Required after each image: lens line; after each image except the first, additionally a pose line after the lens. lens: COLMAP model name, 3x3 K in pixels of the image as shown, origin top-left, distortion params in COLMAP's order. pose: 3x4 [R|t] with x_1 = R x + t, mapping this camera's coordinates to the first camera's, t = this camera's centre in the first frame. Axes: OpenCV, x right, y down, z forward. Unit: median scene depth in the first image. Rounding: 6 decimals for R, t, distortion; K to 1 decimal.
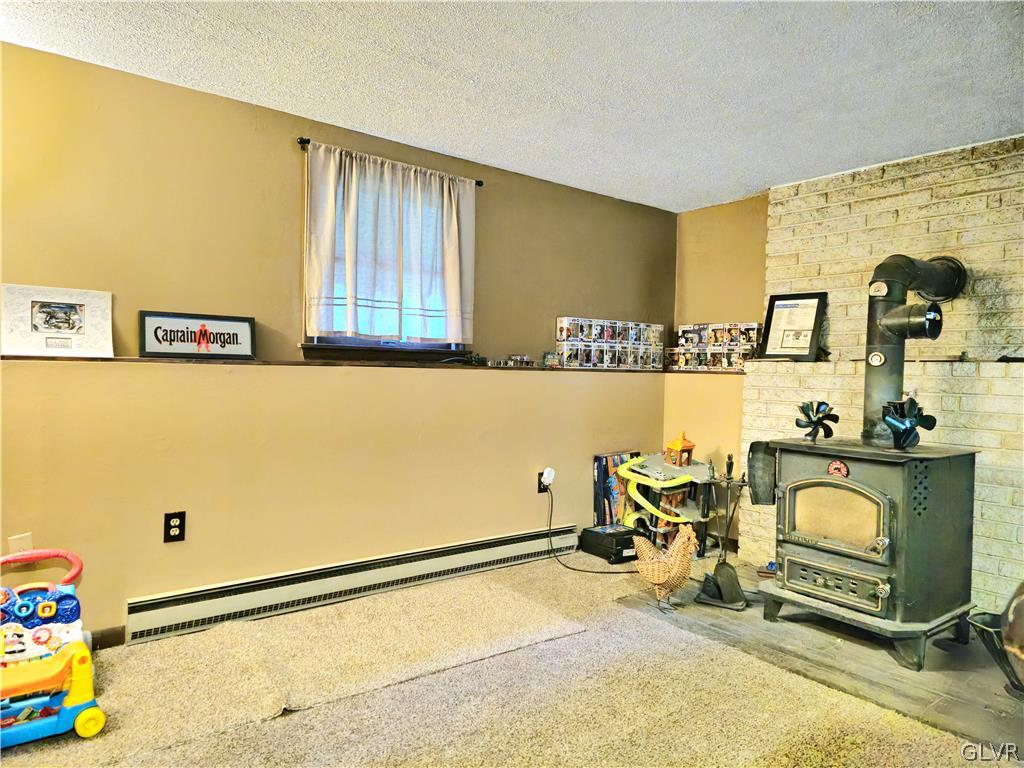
lens RADIAL K [[669.2, 0, 512.0], [0, 669.2, 384.0], [0, 0, 1]] dist [0.001400, -0.000409]
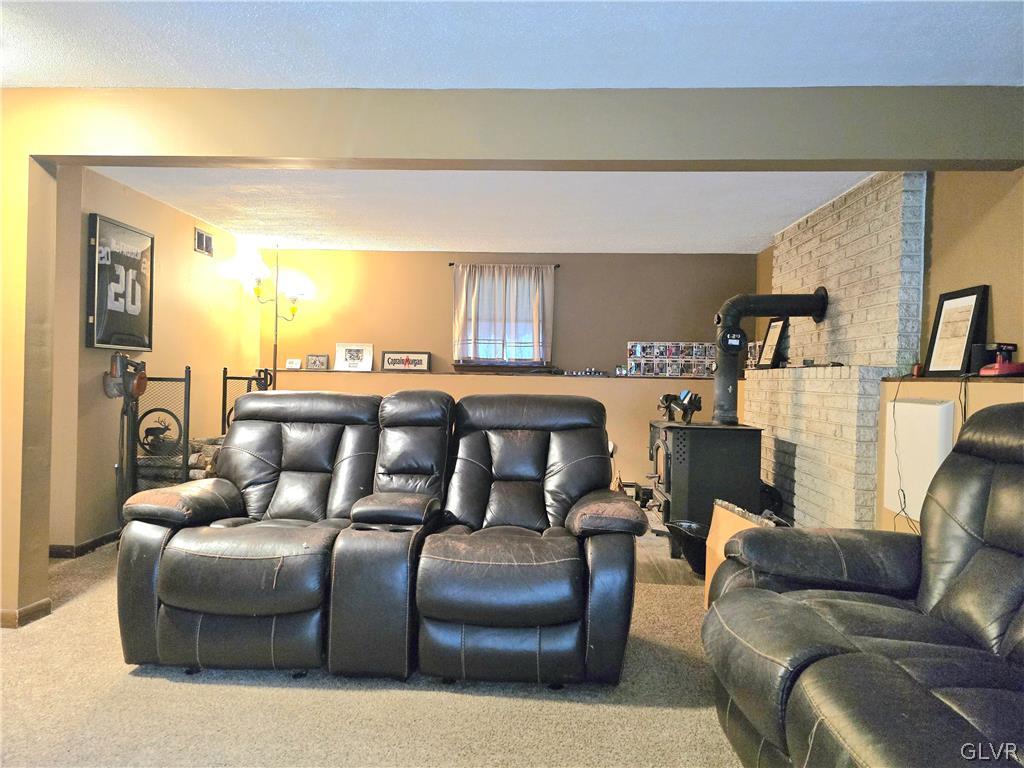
lens RADIAL K [[687.8, 0, 508.9], [0, 687.8, 378.5], [0, 0, 1]] dist [0.004162, 0.000679]
pose [[0.753466, -0.006107, -0.657458, 1.126318], [-0.017554, 0.999414, -0.029401, 0.040173], [0.657252, 0.033694, 0.752917, -0.424131]]
